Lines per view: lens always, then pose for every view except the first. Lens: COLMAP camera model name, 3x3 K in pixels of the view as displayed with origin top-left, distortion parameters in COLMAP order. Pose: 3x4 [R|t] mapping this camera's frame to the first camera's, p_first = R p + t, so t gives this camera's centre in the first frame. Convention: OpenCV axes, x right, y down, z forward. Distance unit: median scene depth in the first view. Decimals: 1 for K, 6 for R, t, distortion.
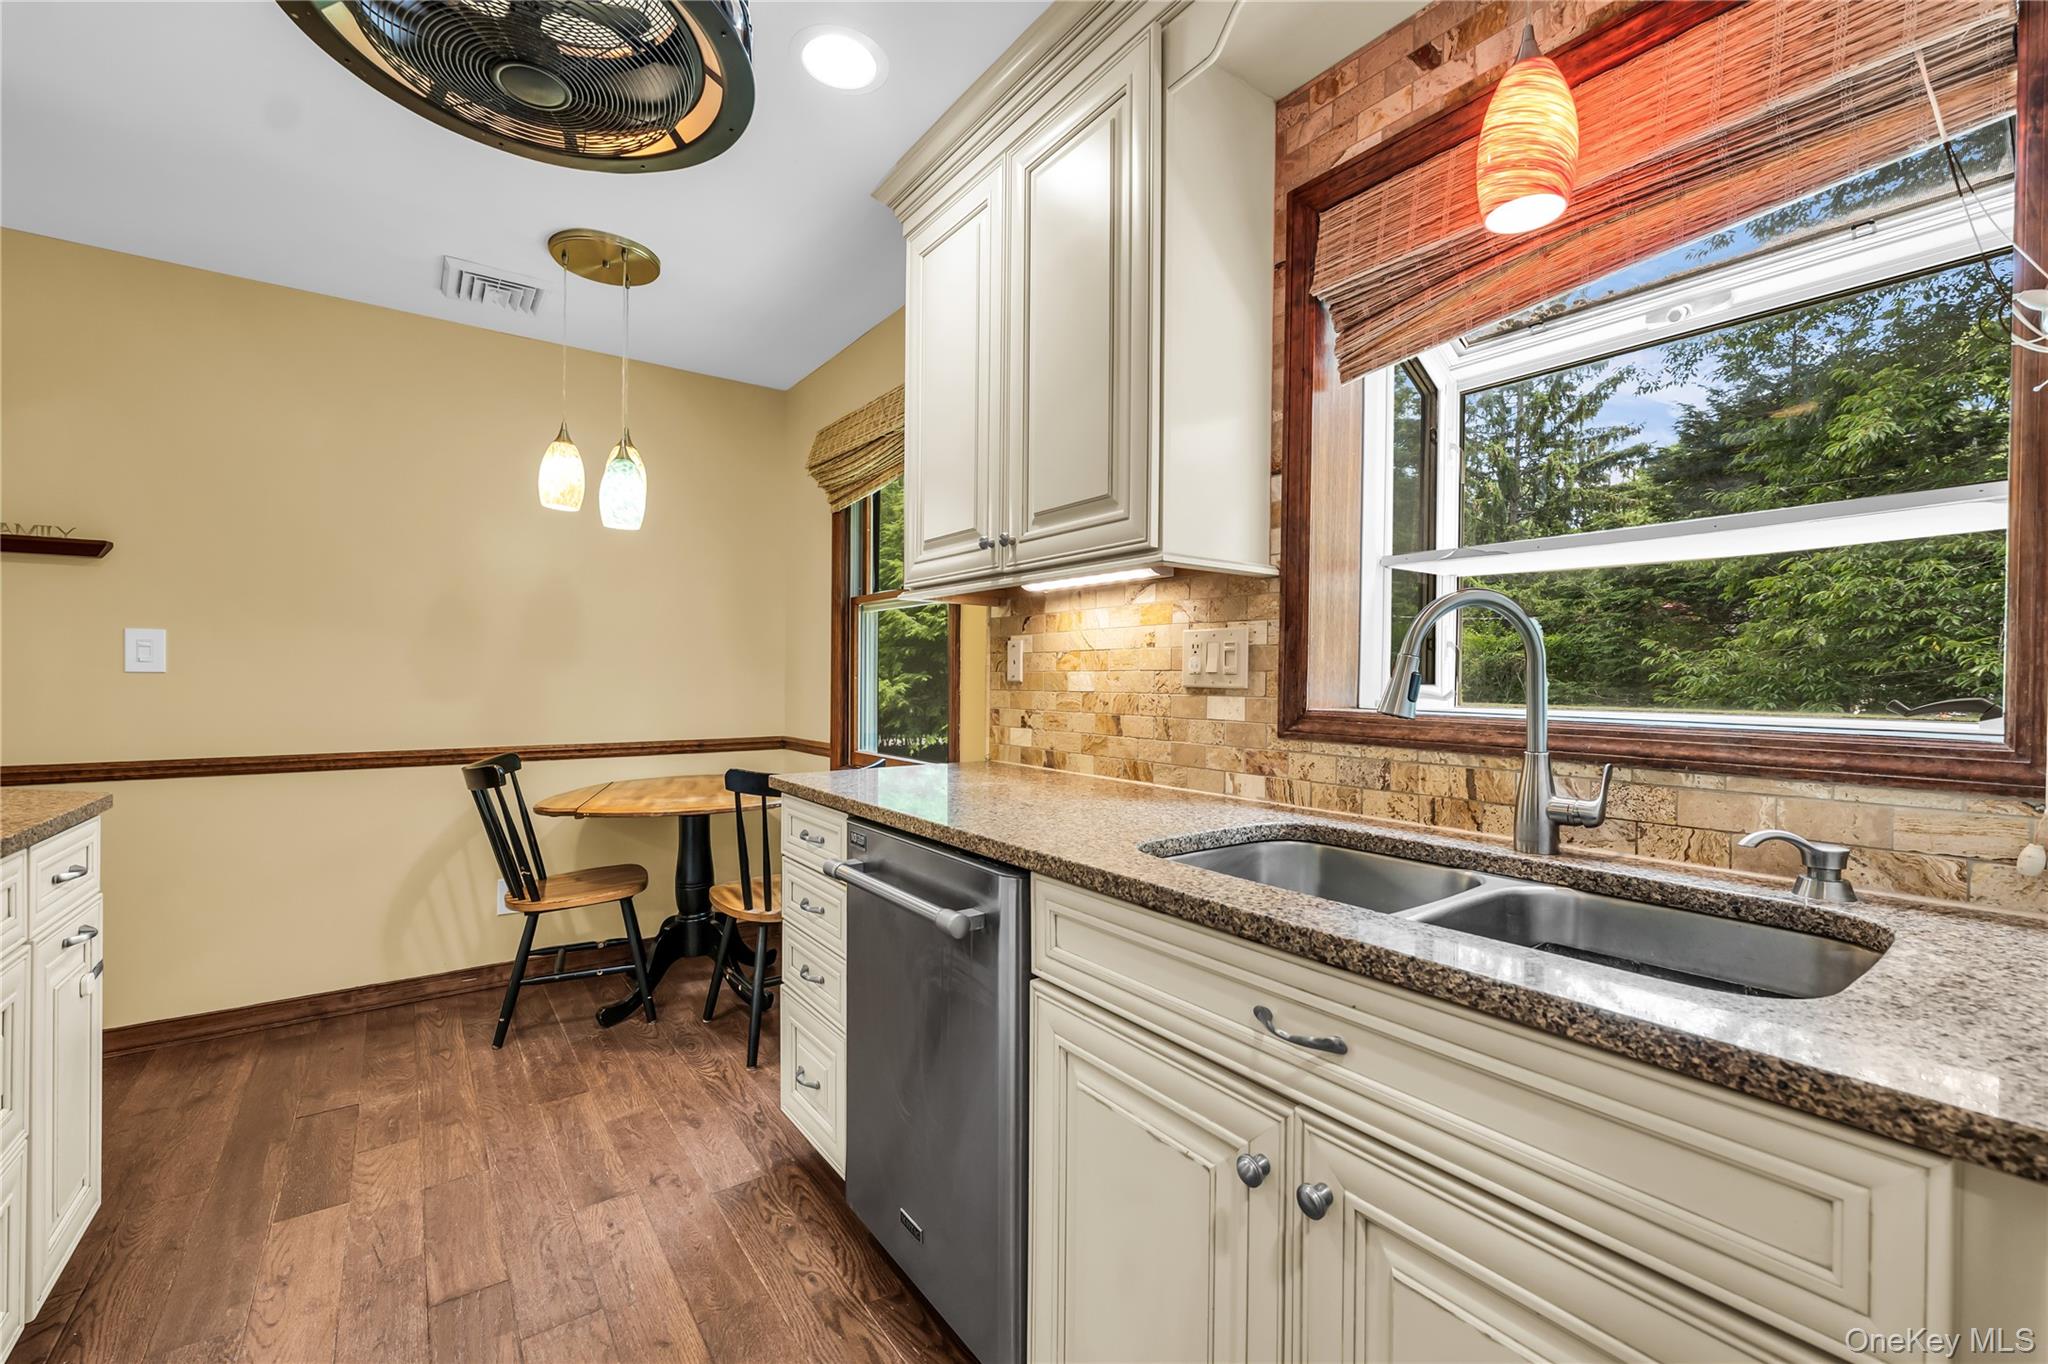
lens RADIAL K [[846.9, 0, 1024.0], [0, 846.9, 682.0], [0, 0, 1]] dist [0.001162, -0.000076]
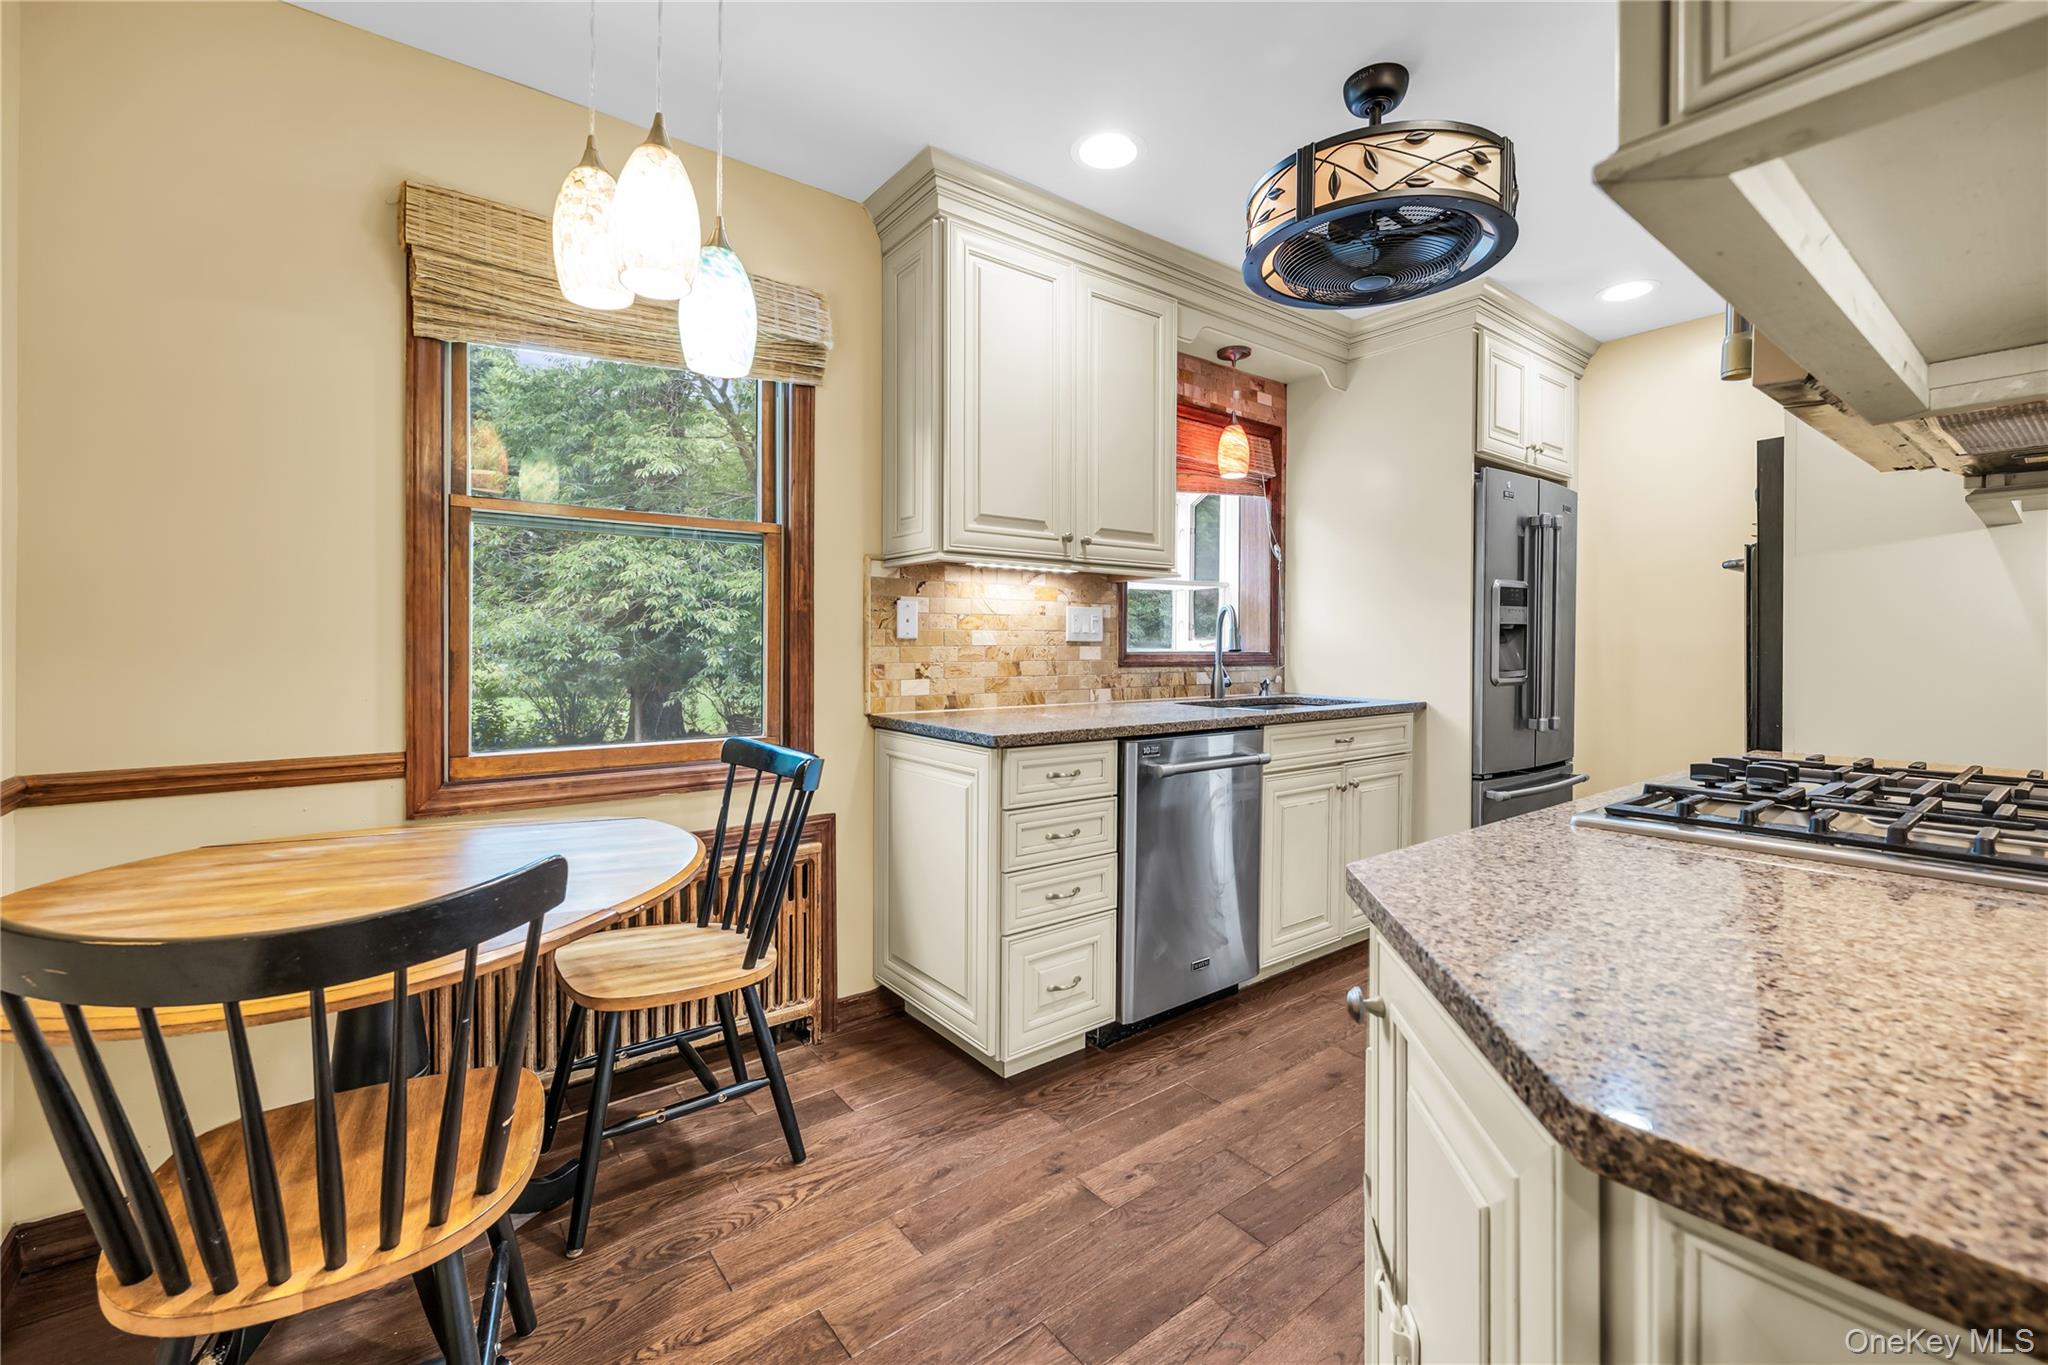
lens RADIAL K [[857.9, 0, 1033.9], [0, 857.9, 647.1], [0, 0, 1]] dist [0.001225, 0.000033]
pose [[-0.028612, -0.014010, 0.999492, -1.456346], [-0.000169, 0.999902, 0.014011, -0.005902], [-0.999591, 0.000231, -0.028611, 1.110582]]
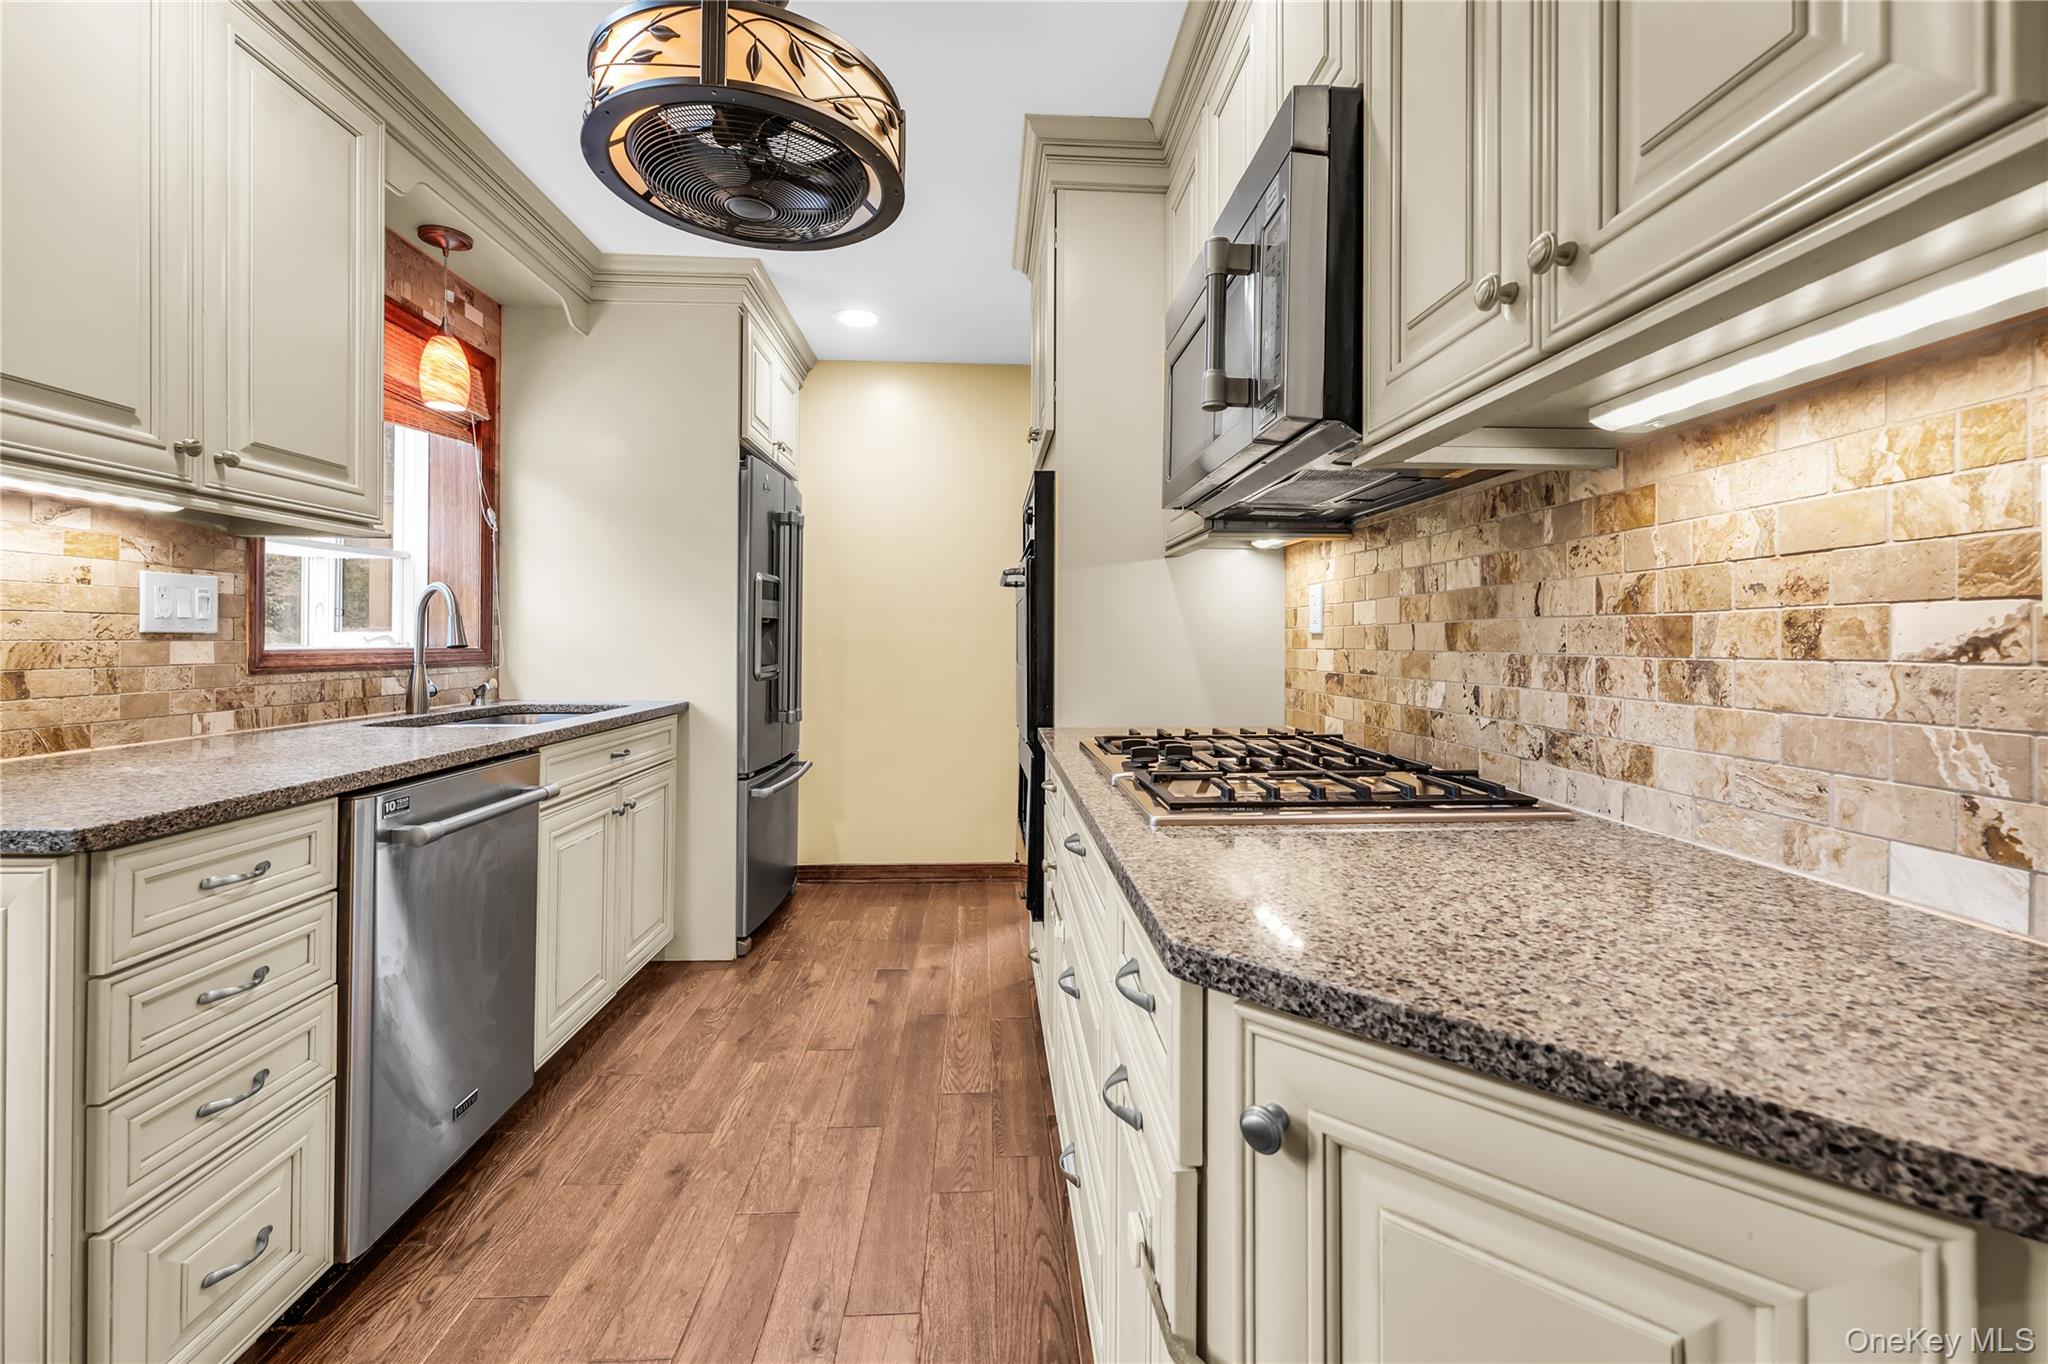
lens RADIAL K [[858.7, 0, 1032.8], [0, 858.7, 641.3], [0, 0, 1]] dist [-0.000468, 0.000343]
pose [[-0.837401, -0.015181, 0.546378, -1.130403], [-0.011666, 0.999883, 0.009901, -0.004815], [-0.546464, 0.001917, -0.837480, 1.252180]]
